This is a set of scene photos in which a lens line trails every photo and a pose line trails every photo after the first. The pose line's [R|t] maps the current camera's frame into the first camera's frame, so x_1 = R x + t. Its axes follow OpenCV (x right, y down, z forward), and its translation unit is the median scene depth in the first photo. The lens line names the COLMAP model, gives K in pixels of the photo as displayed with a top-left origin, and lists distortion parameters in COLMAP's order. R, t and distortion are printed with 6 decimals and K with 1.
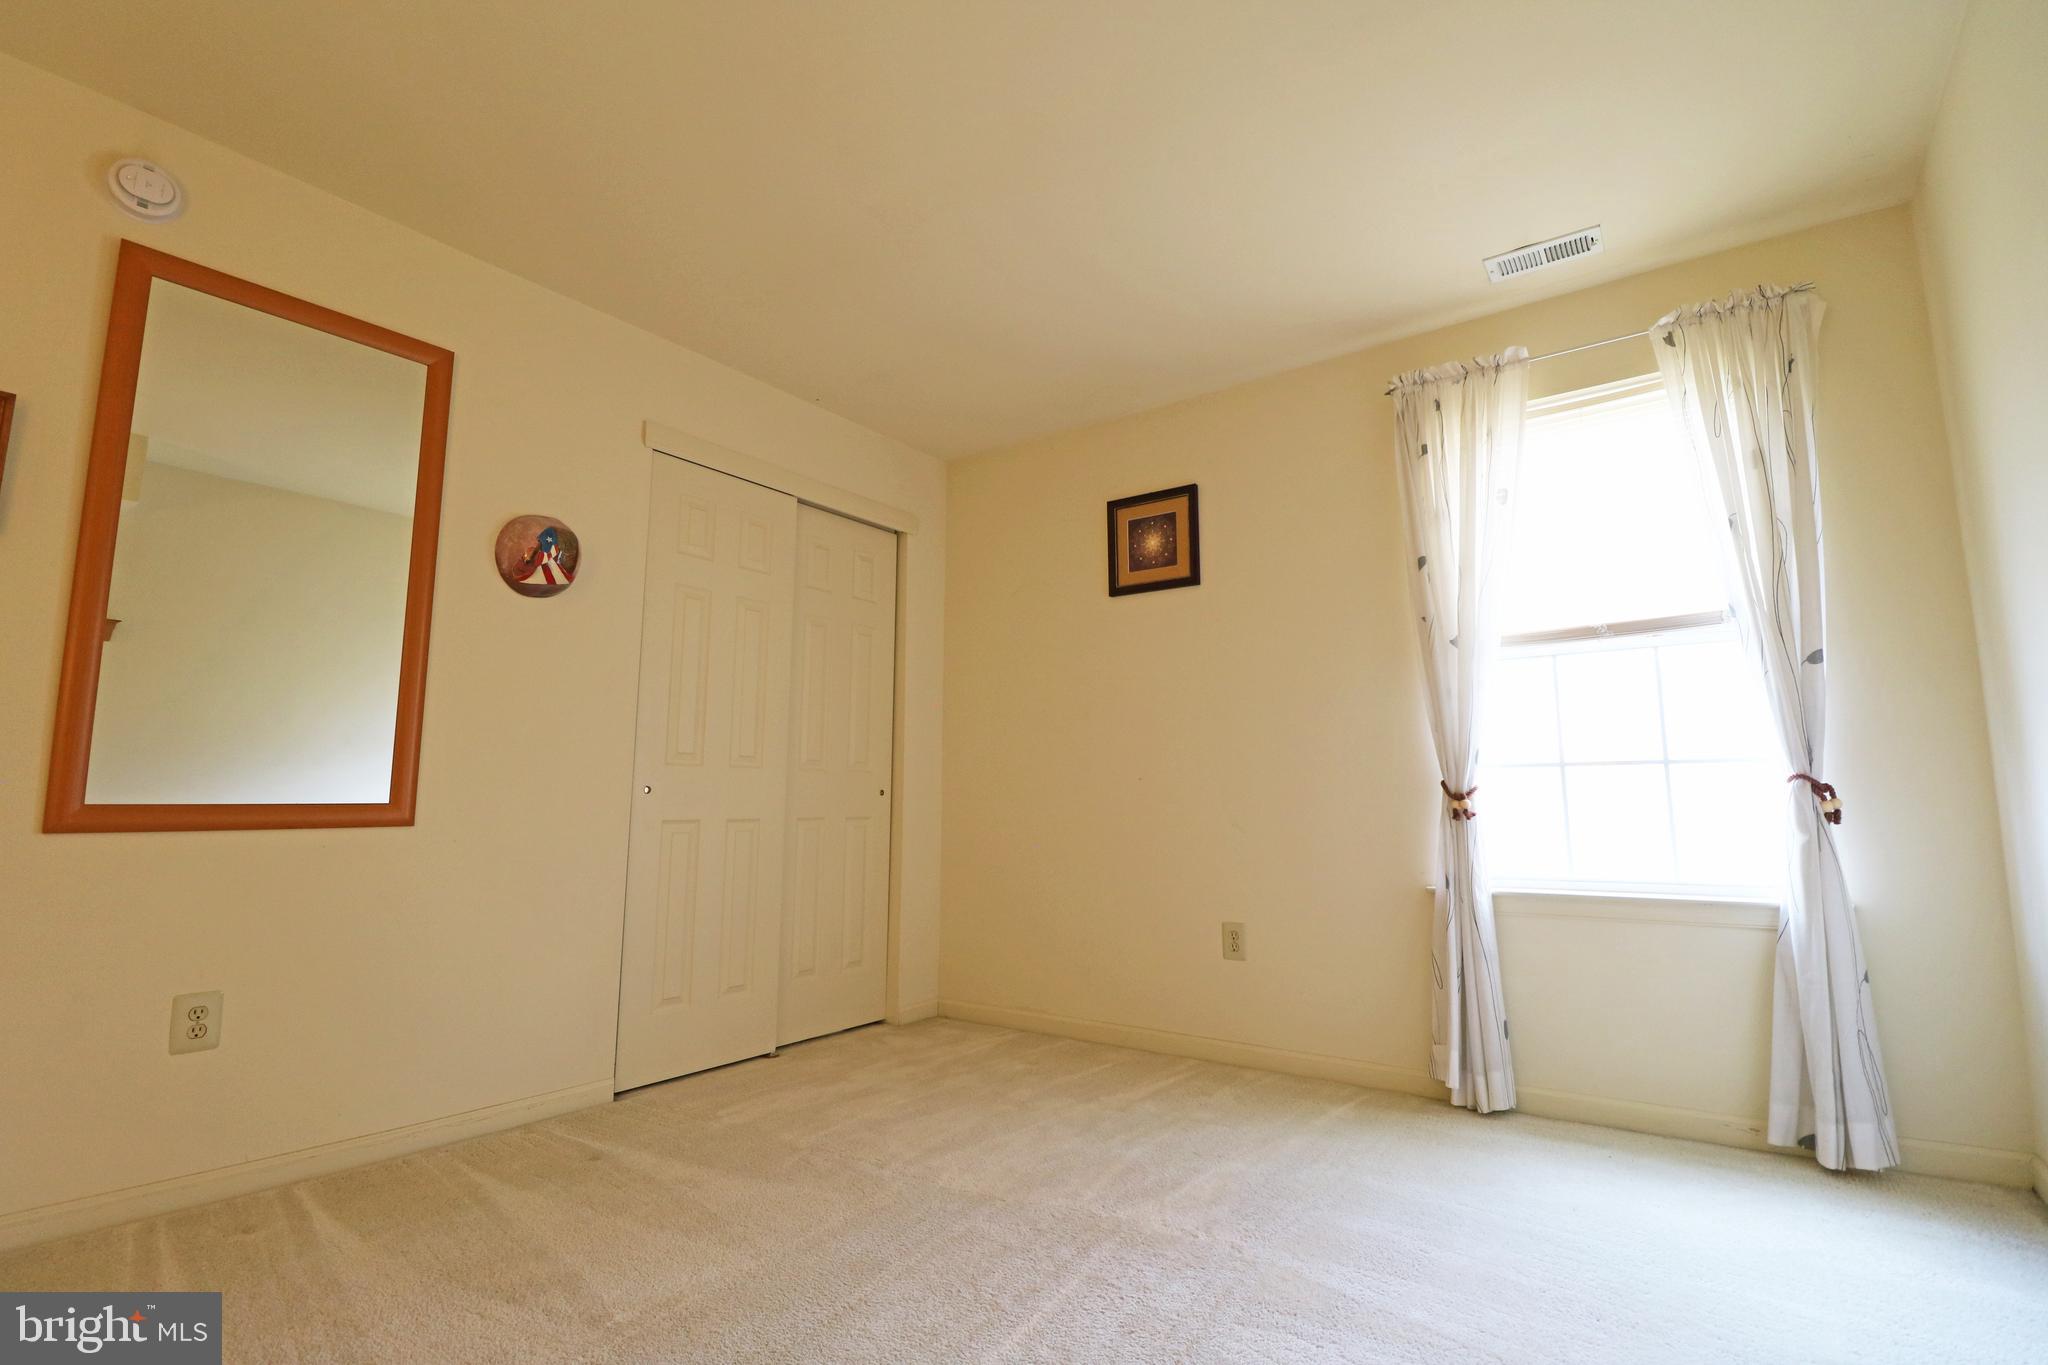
lens RADIAL K [[951.3, 0, 1035.2], [0, 951.3, 675.6], [0, 0, 1]] dist [0.001353, -0.015990]
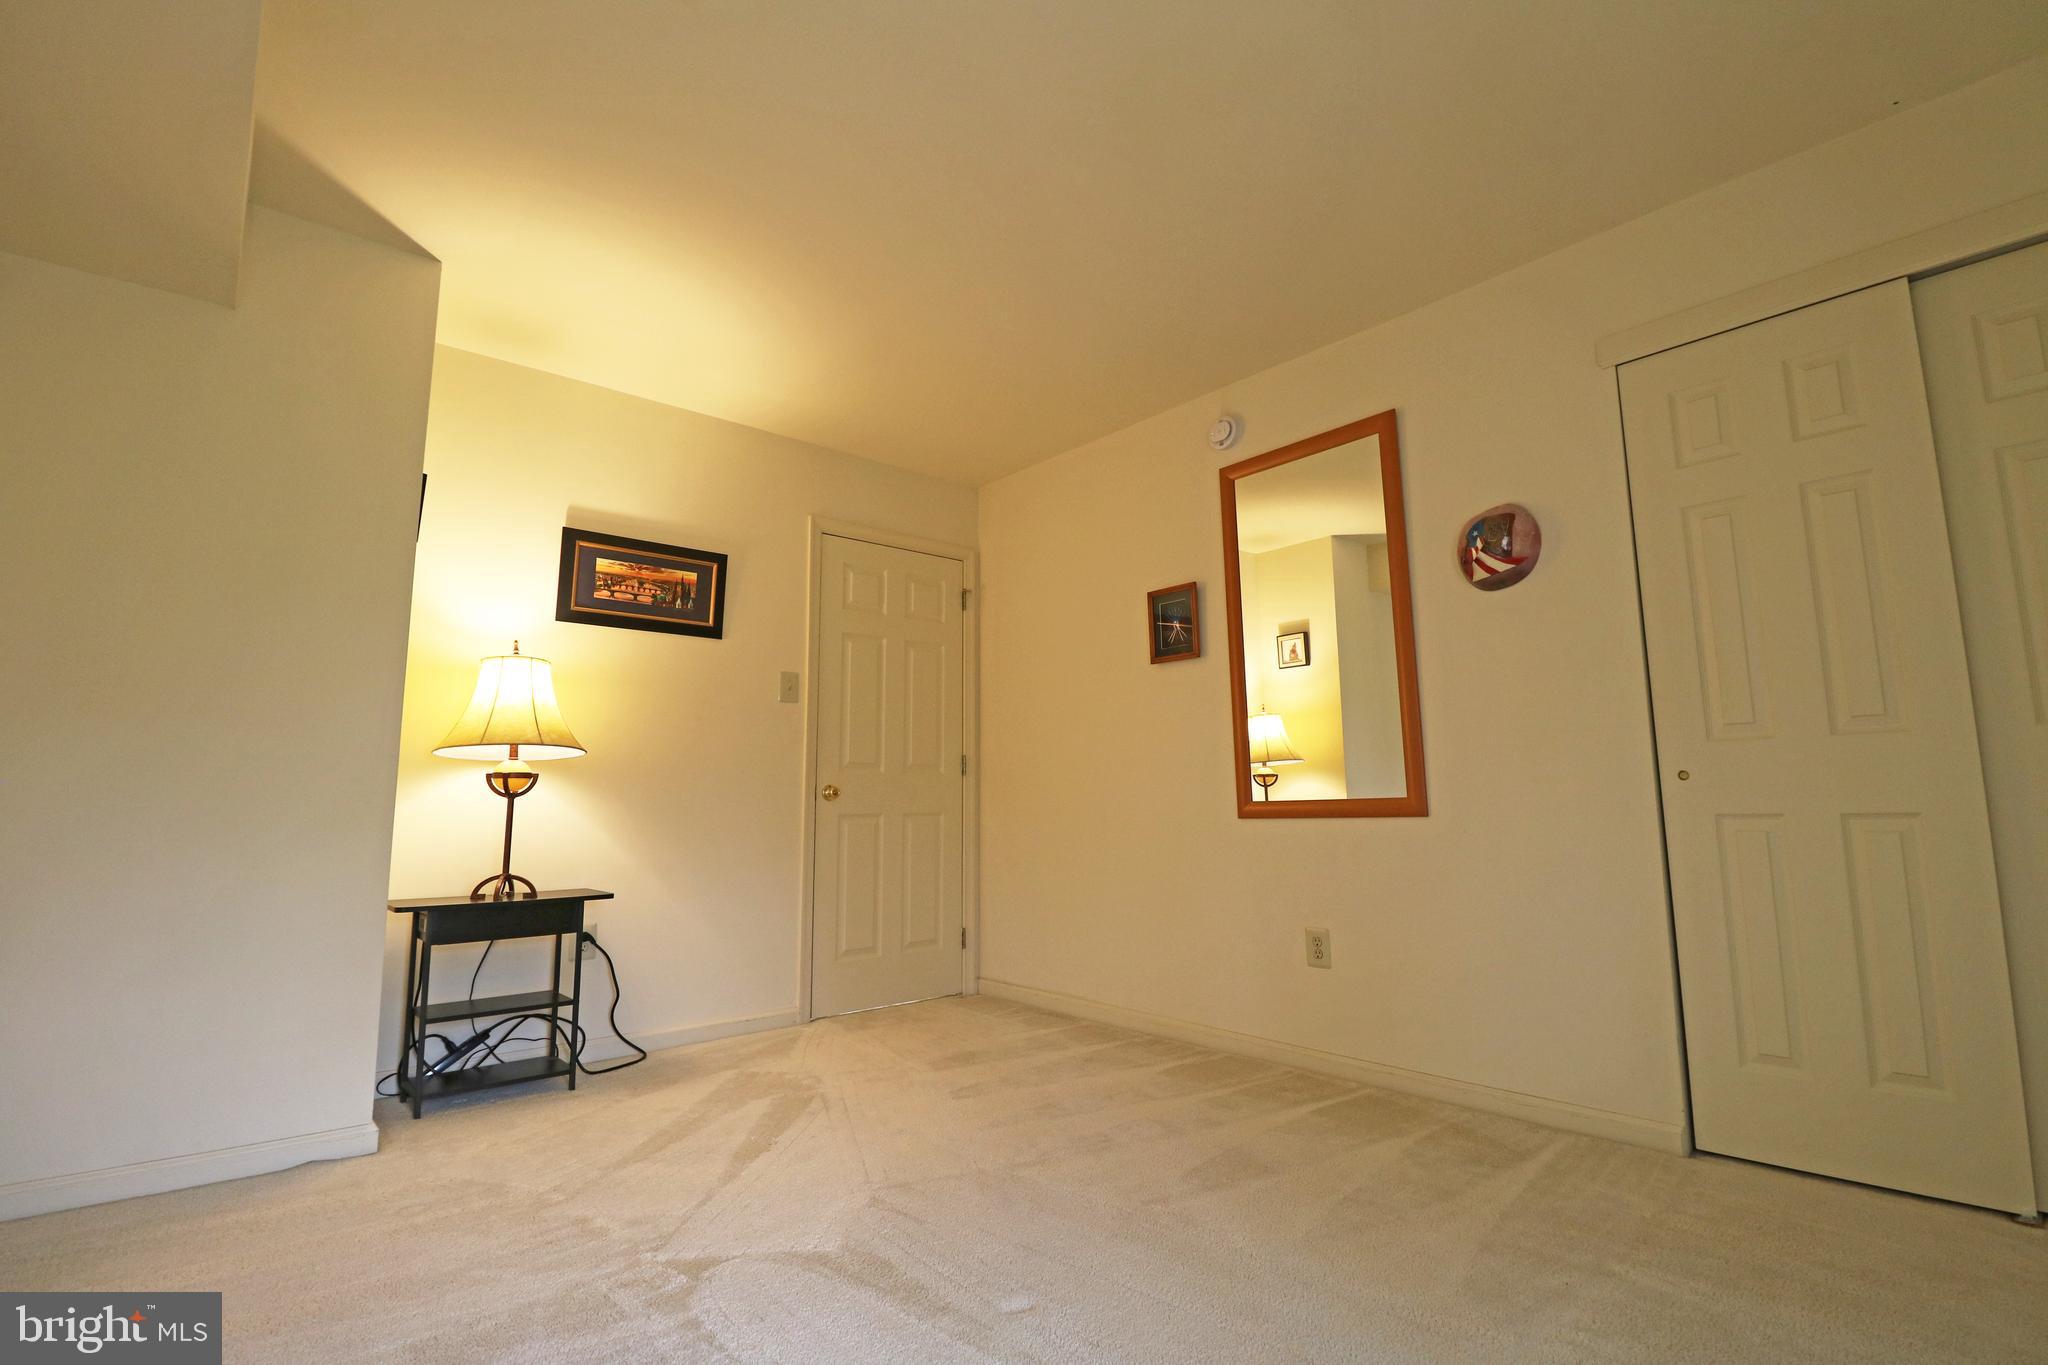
lens RADIAL K [[951.3, 0, 1035.2], [0, 951.3, 675.6], [0, 0, 1]] dist [0.001353, -0.015990]
pose [[-0.224807, -0.129147, -0.965807, 0.570208], [0.141093, 0.976417, -0.163408, 0.106794], [0.964134, -0.173004, -0.201284, 0.761061]]
